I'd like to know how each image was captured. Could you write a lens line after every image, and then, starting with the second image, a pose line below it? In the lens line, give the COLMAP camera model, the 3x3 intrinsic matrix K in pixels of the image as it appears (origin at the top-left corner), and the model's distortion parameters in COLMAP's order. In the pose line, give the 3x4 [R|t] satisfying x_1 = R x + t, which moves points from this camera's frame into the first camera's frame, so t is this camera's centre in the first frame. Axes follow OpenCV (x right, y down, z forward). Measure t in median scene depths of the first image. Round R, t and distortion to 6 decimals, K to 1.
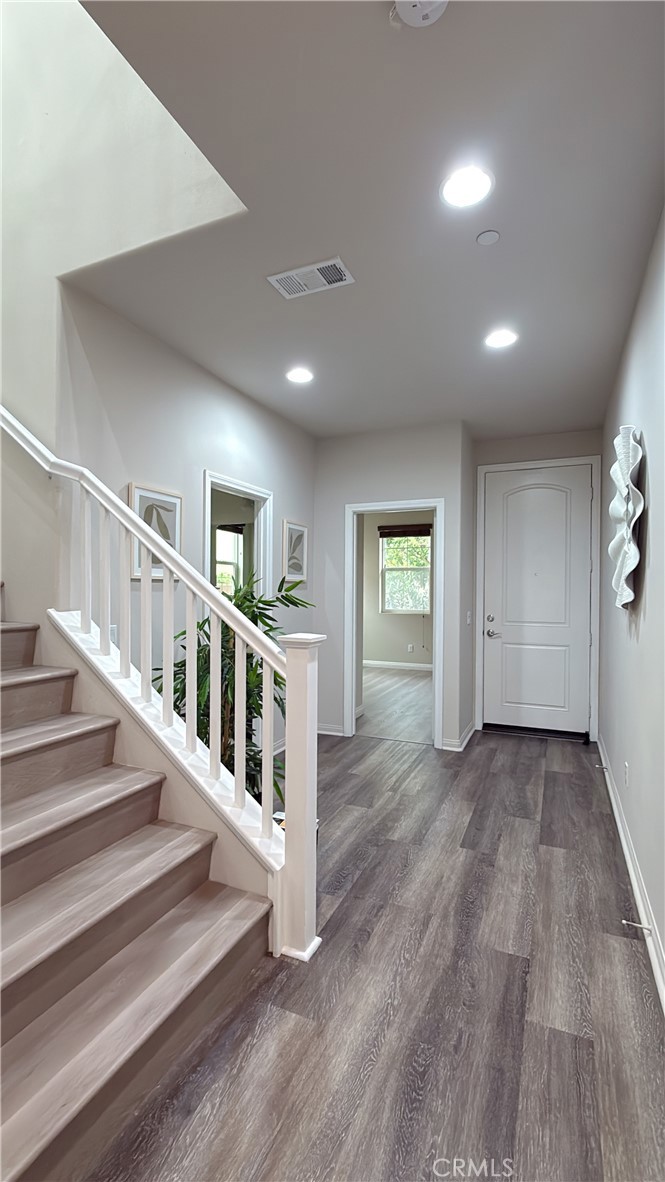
lens RADIAL K [[536.2, 0, 330.9], [0, 536.2, 593.6], [0, 0, 1]] dist [0.000208, -0.000078]
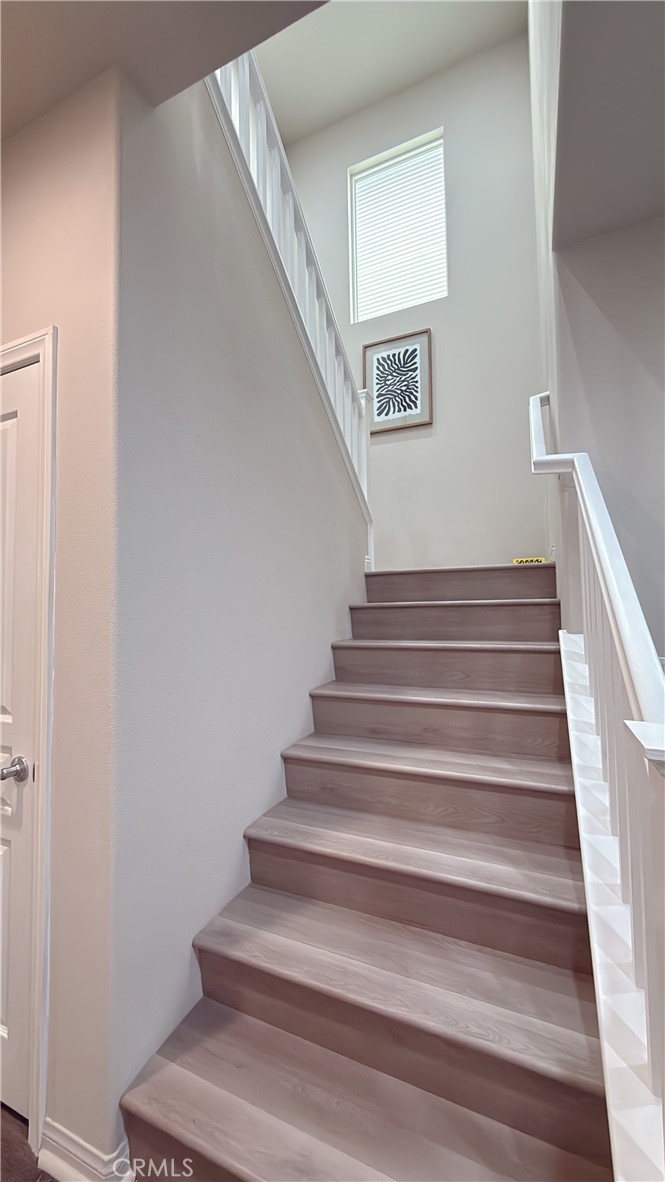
lens RADIAL K [[453.3, 0, 330.4], [0, 453.3, 591.4], [0, 0, 1]] dist [-0.001266, 0.000654]
pose [[-0.007798, -0.046960, -0.998866, 0.271225], [0.007448, 0.998866, -0.047019, -0.001053], [0.999942, -0.007806, -0.007439, 0.863844]]
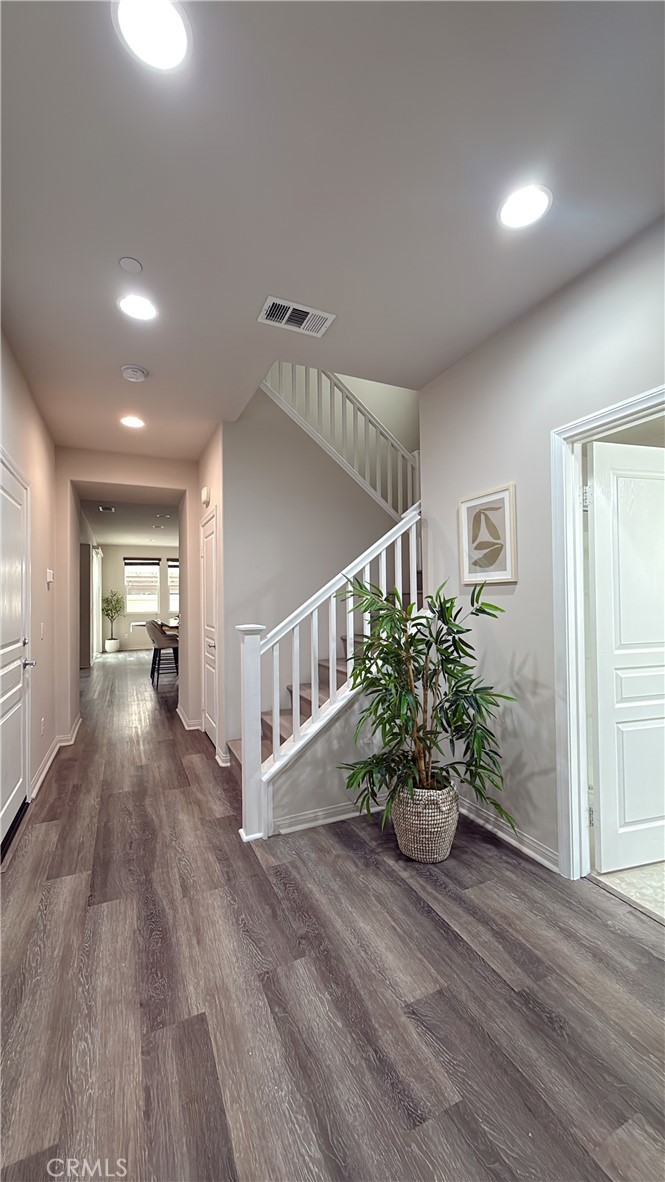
lens RADIAL K [[453.3, 0, 331.3], [0, 453.3, 589.4], [0, 0, 1]] dist [-0.001266, 0.000654]
pose [[-0.673434, -0.010412, -0.739174, 0.610730], [0.002928, 0.999855, -0.016752, -0.001075], [0.739241, -0.013445, -0.673306, 1.683597]]
